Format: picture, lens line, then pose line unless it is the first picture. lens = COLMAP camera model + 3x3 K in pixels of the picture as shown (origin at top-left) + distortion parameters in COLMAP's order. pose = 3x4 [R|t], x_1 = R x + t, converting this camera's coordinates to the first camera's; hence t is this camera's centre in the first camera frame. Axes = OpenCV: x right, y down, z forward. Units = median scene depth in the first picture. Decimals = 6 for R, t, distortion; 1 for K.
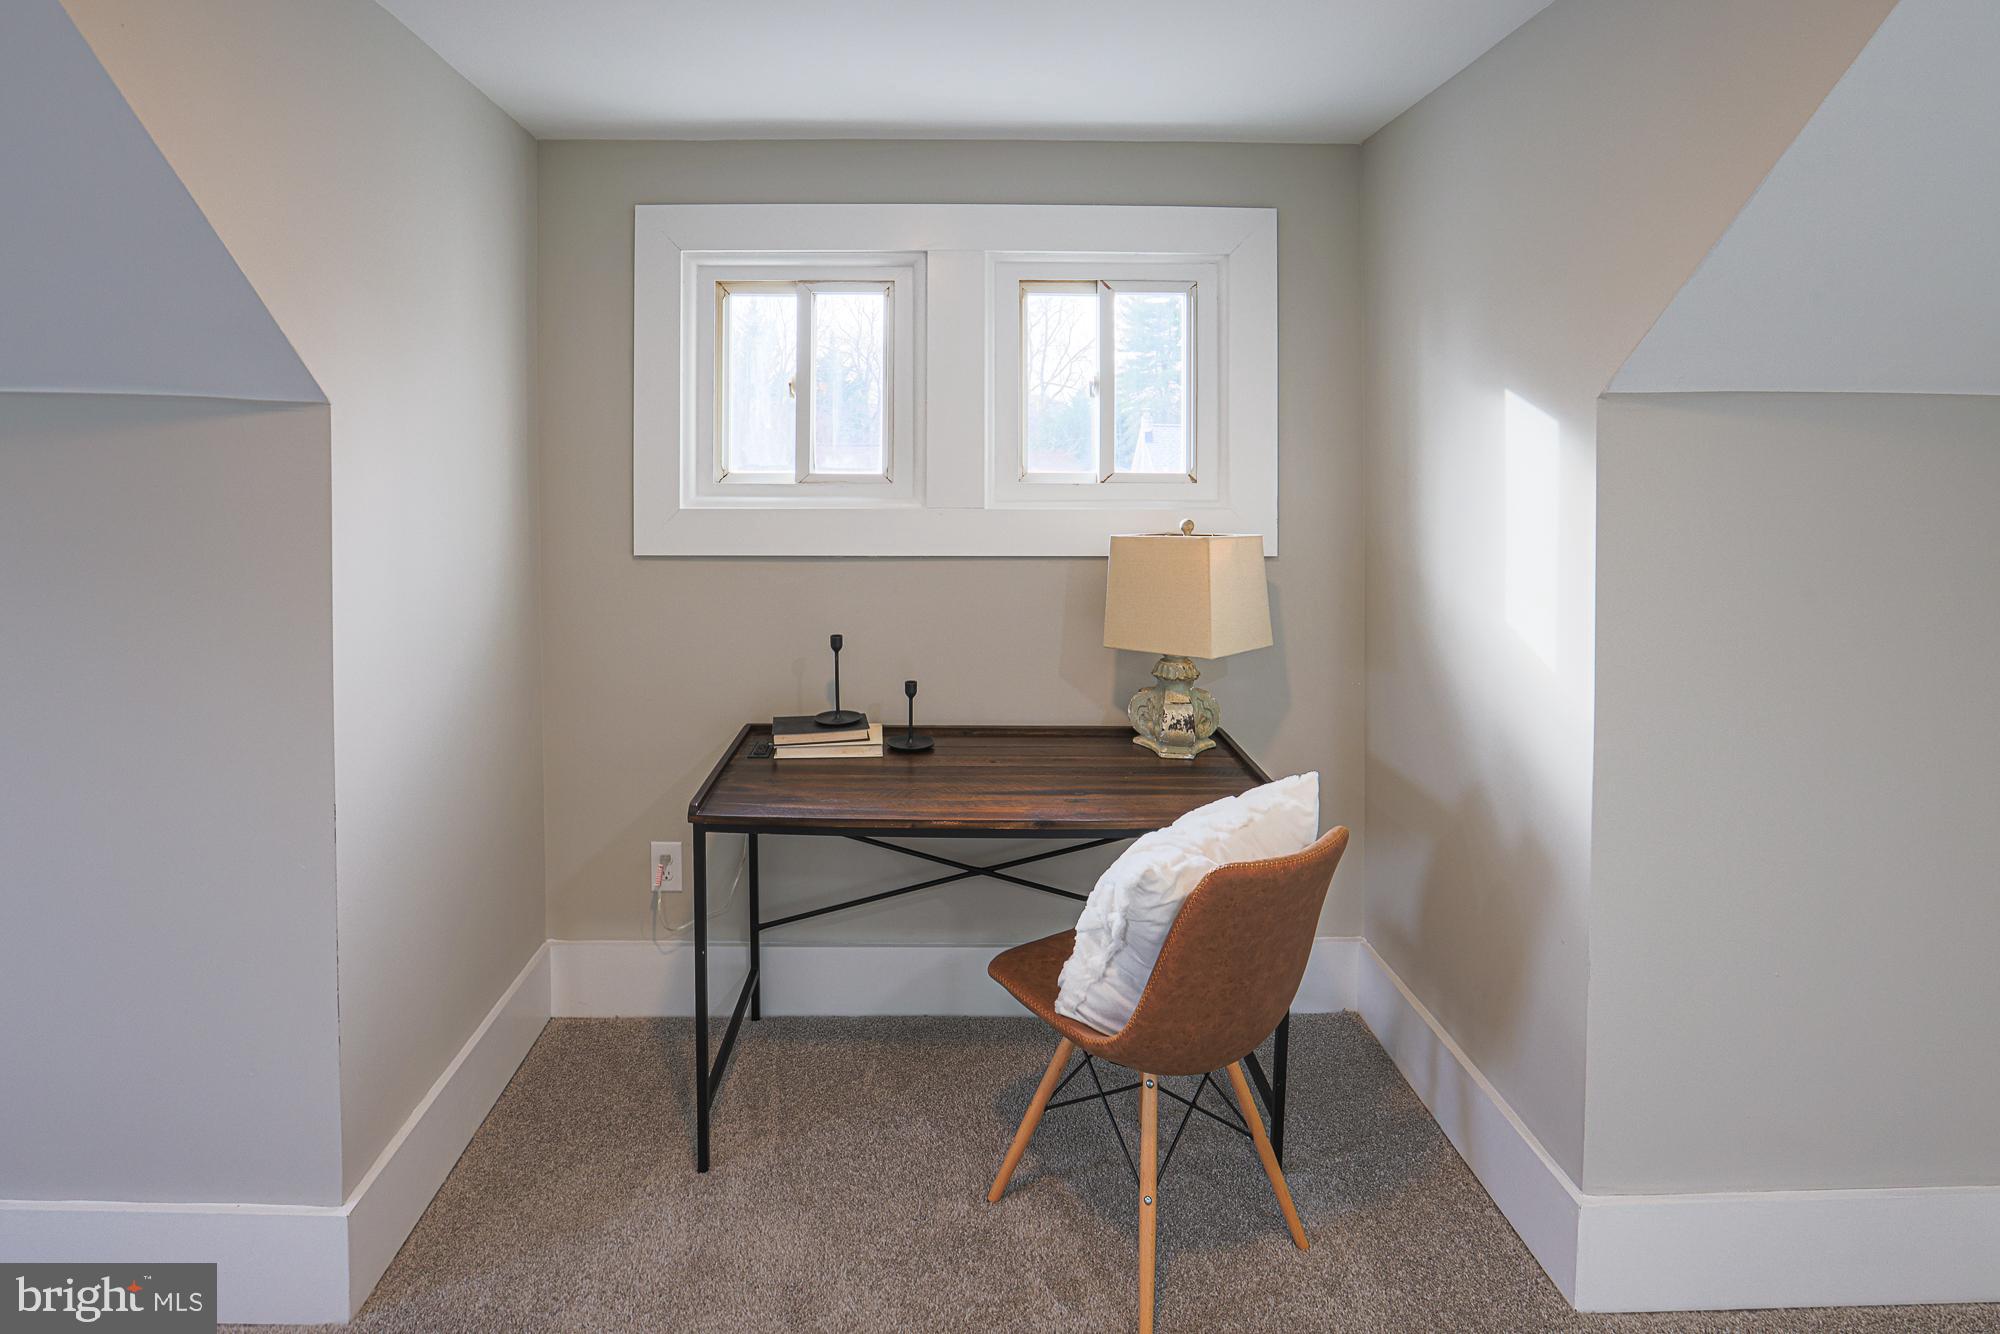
lens RADIAL K [[974.7, 0, 932.0], [0, 974.7, 460.9], [0, 0, 1]] dist [-0.038537, 0.001610]
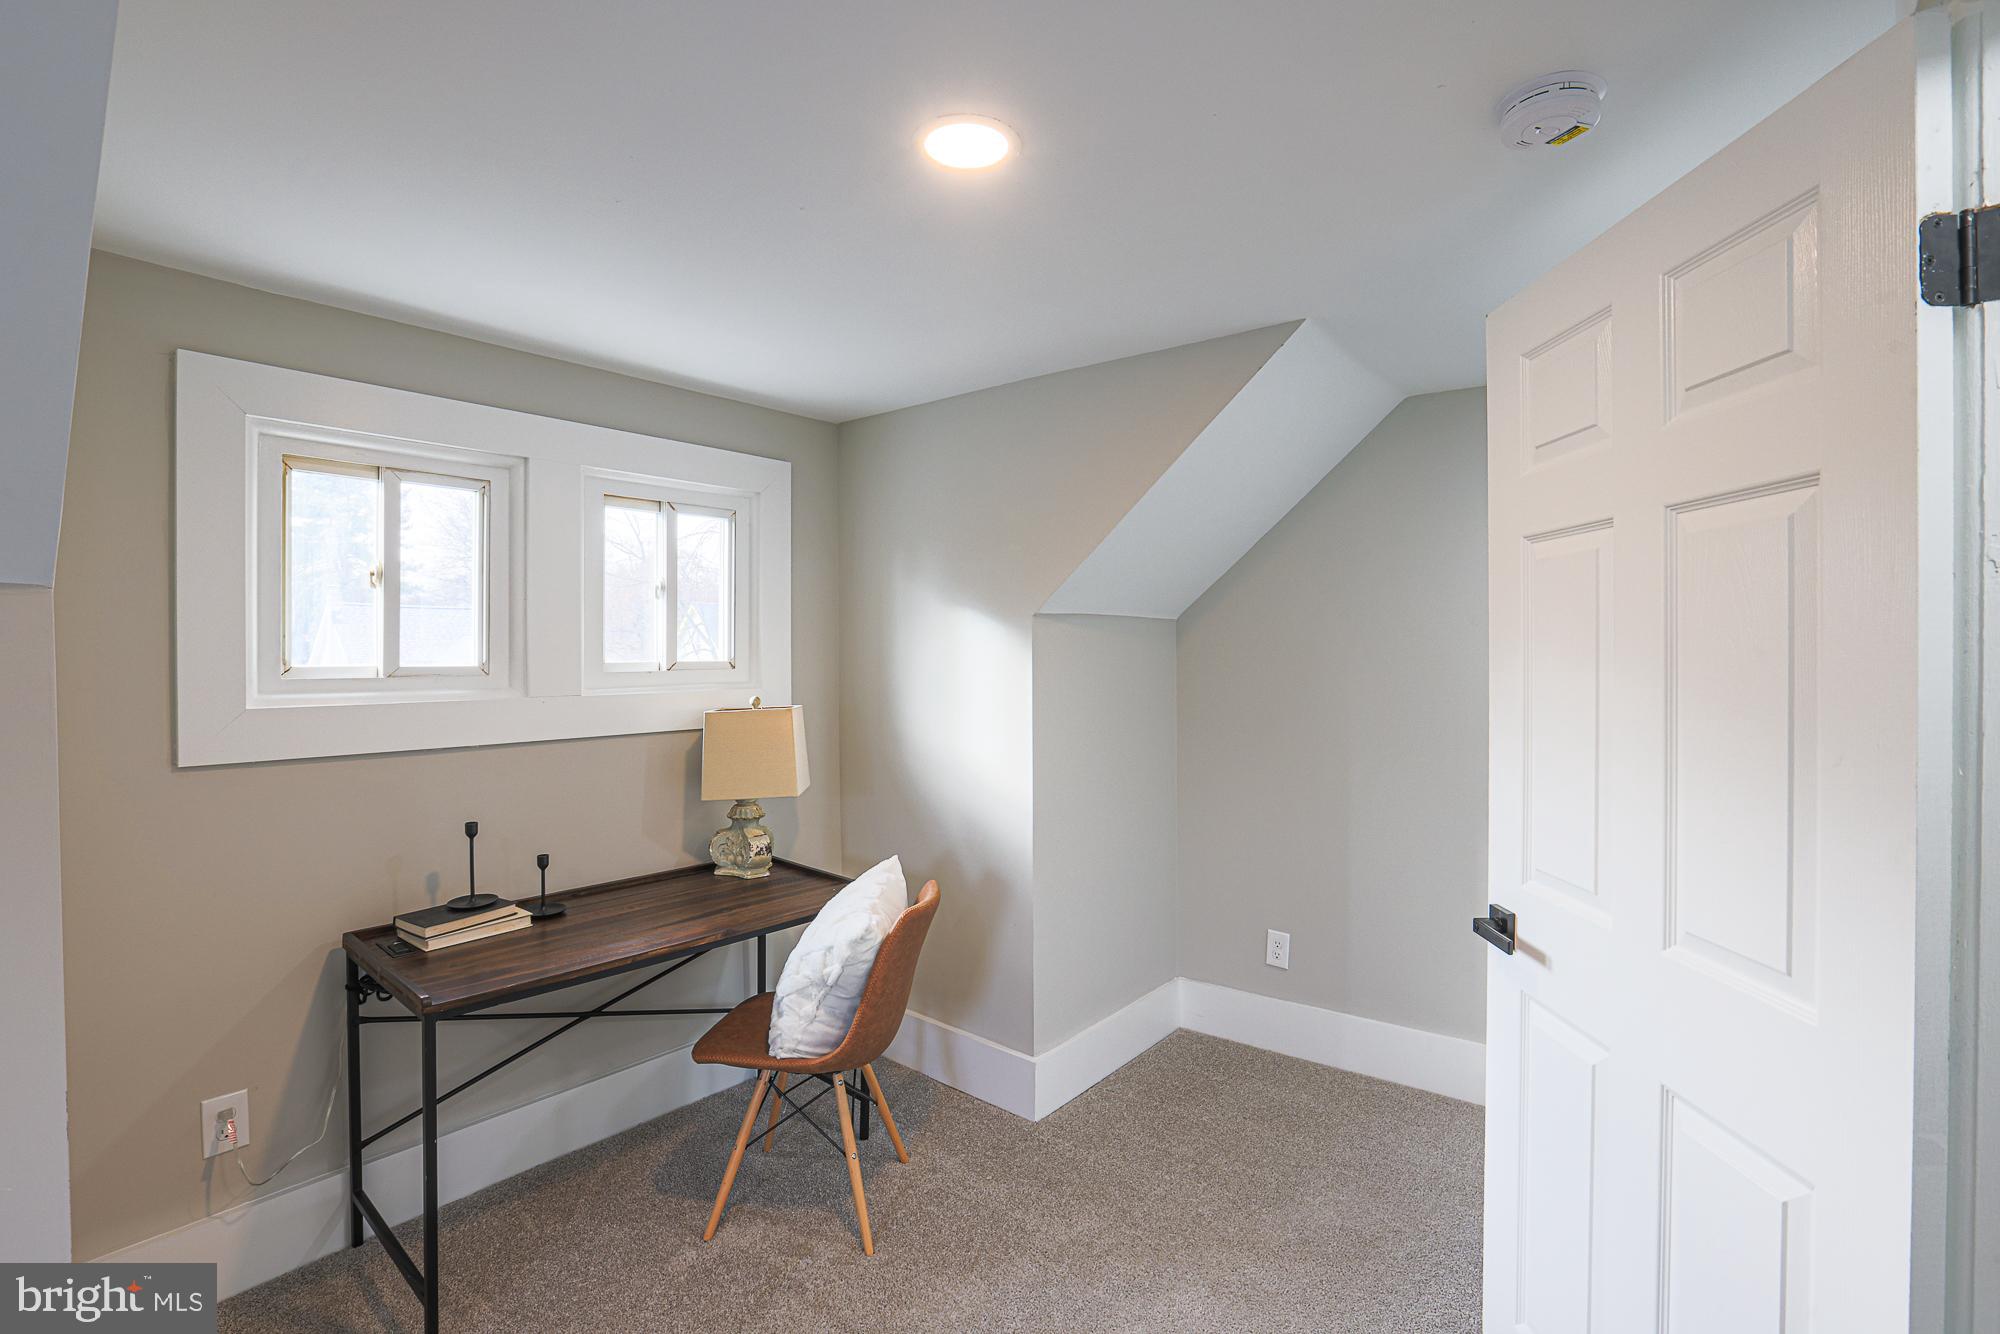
lens RADIAL K [[918.0, 0, 995.8], [0, 918.0, 651.8], [0, 0, 1]] dist [-0.050405, 0.017130]
pose [[0.641816, -0.006583, 0.766830, -0.468940], [0.000469, 0.999966, 0.008192, -0.009819], [-0.766858, -0.004898, 0.641798, -0.042018]]
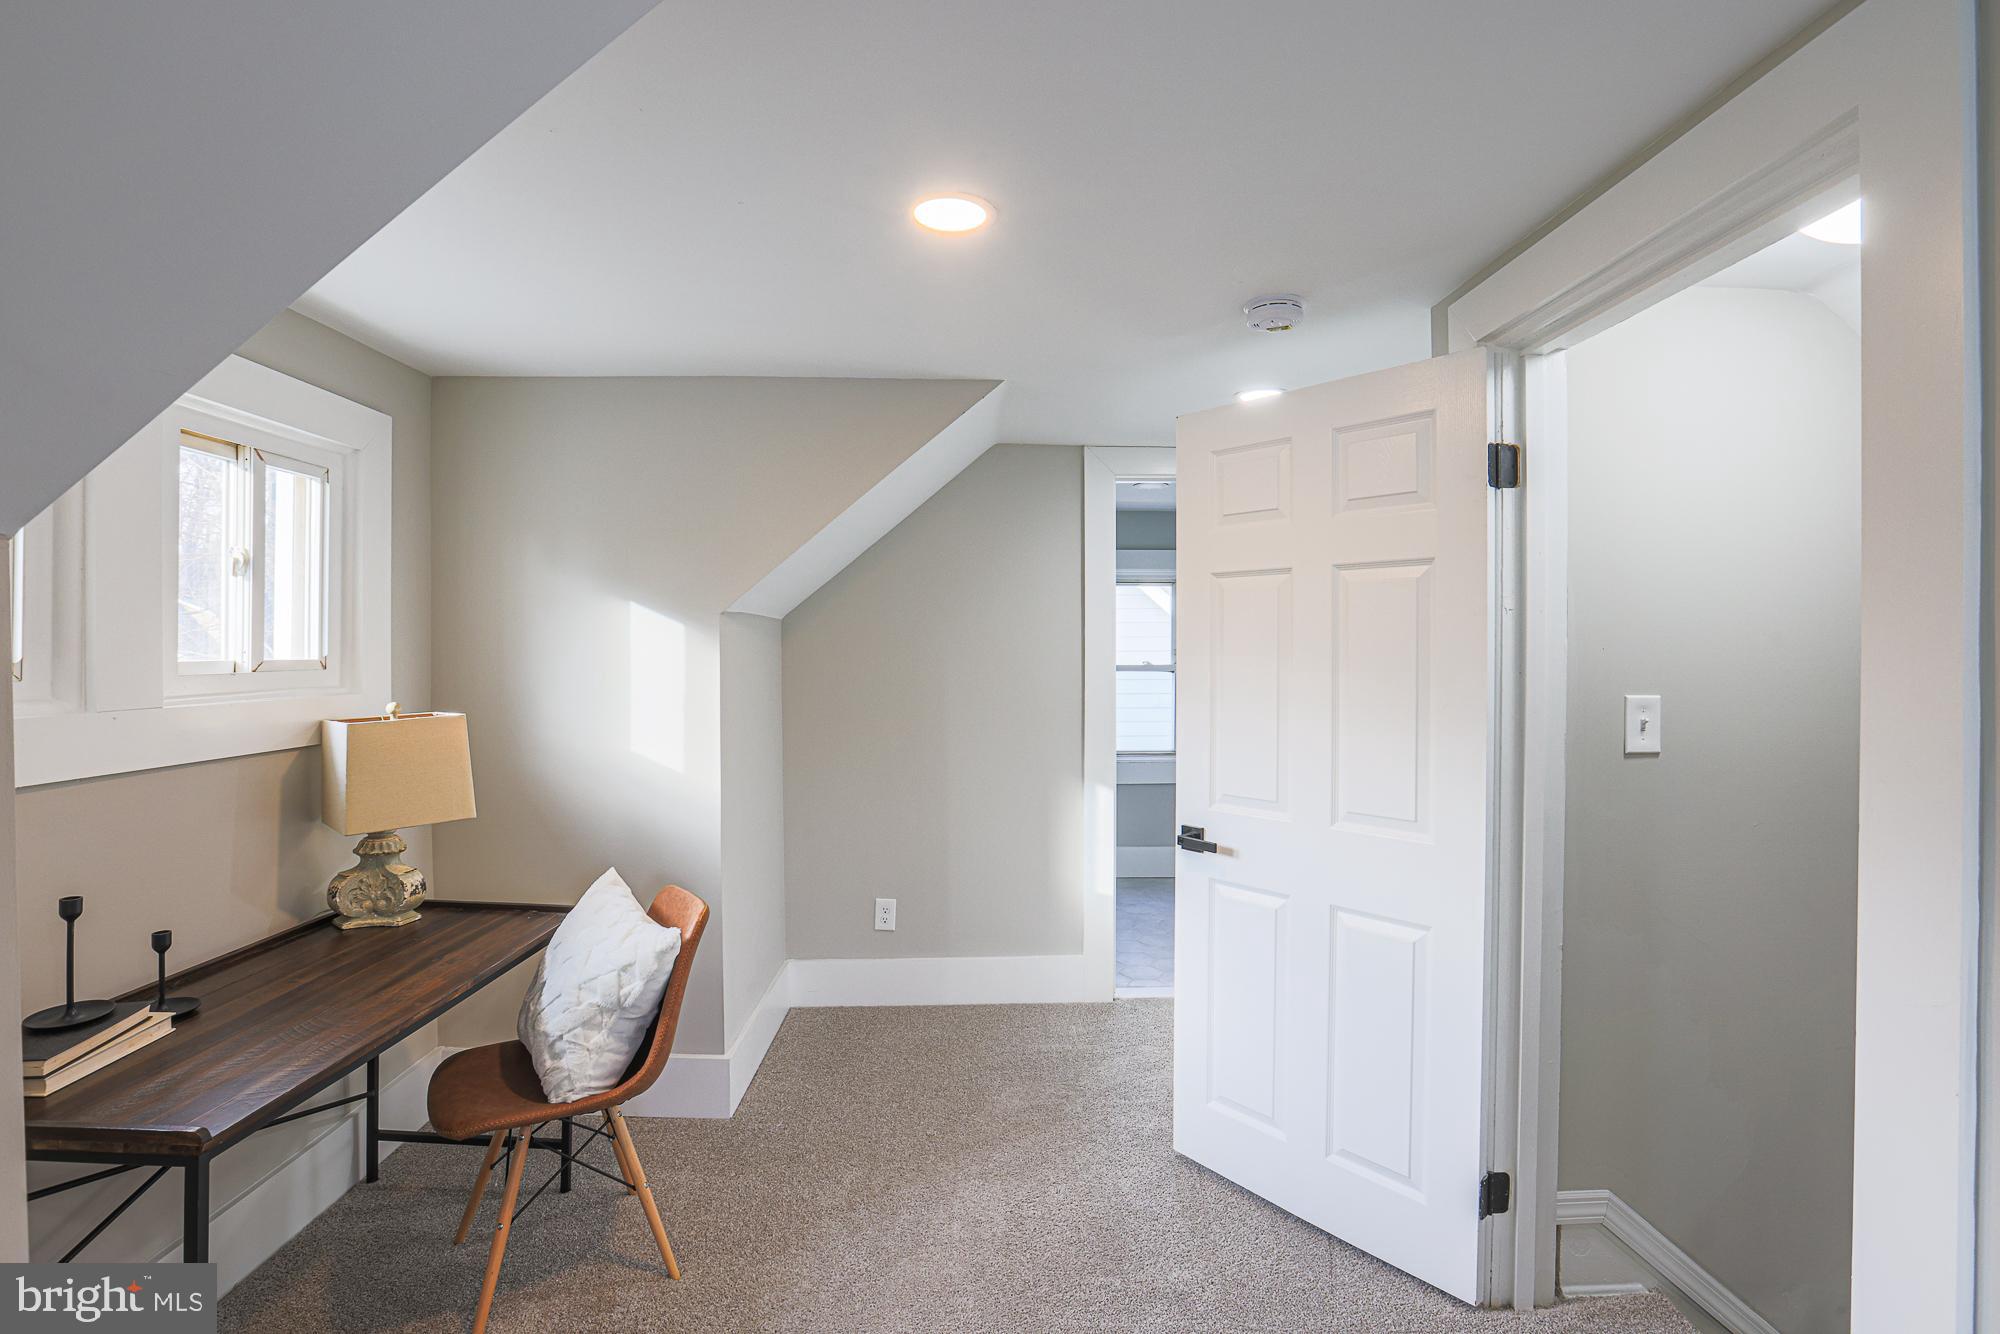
lens RADIAL K [[947.3, 0, 995.7], [0, 947.3, 646.6], [0, 0, 1]] dist [-0.057649, 0.020996]
pose [[-0.008102, 0.000592, 0.999967, -0.752061], [-0.008164, 0.999966, -0.000658, -0.005789], [-0.999934, -0.008169, -0.008097, 0.340051]]
